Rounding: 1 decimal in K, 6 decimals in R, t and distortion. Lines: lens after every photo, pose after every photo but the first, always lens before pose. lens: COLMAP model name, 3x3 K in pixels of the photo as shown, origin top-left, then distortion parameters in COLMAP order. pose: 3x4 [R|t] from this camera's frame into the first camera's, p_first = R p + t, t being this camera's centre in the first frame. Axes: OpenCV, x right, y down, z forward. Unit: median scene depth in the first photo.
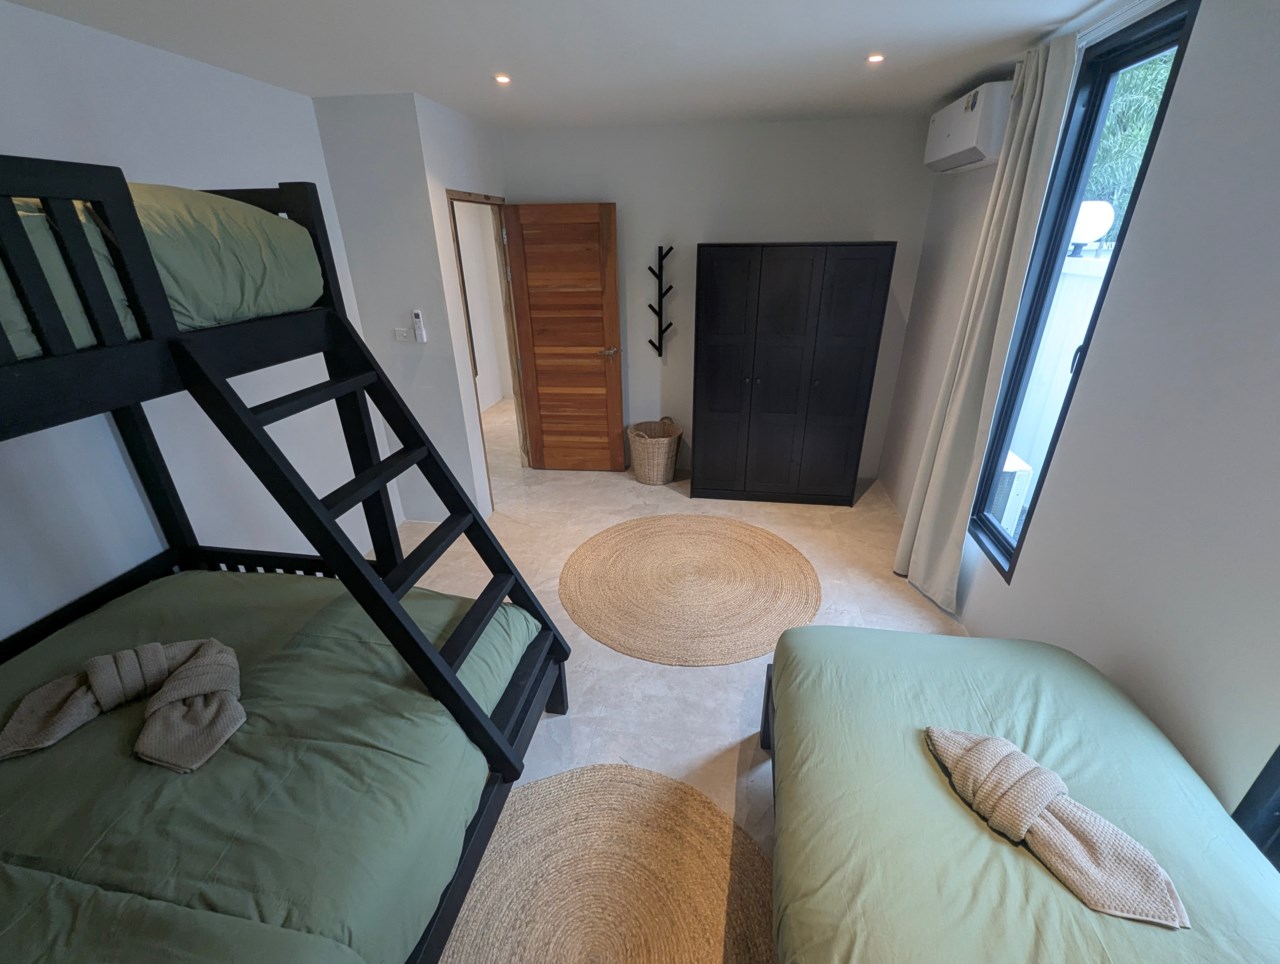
lens RADIAL K [[532.7, 0, 639.1], [0, 532.7, 481.2], [0, 0, 1]] dist [-0.004083, 0.000020]
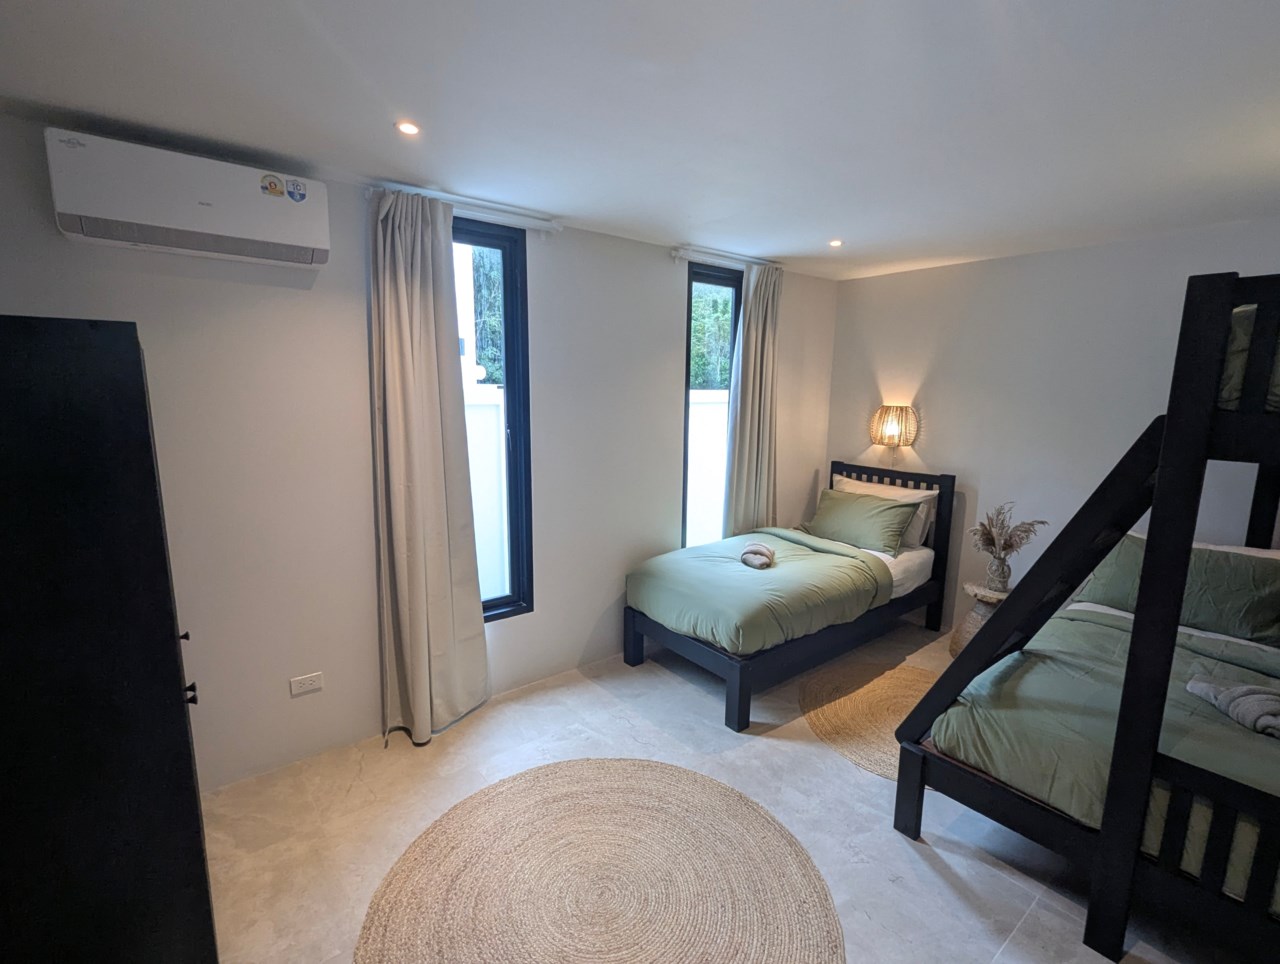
lens RADIAL K [[595.8, 0, 636.9], [0, 595.8, 481.7], [0, 0, 1]] dist [0.001338, 0.000021]
pose [[-0.738574, -0.106425, 0.665719, -0.304785], [0.280668, 0.849281, 0.447154, -0.469471], [-0.612971, 0.517102, -0.597387, 1.128445]]
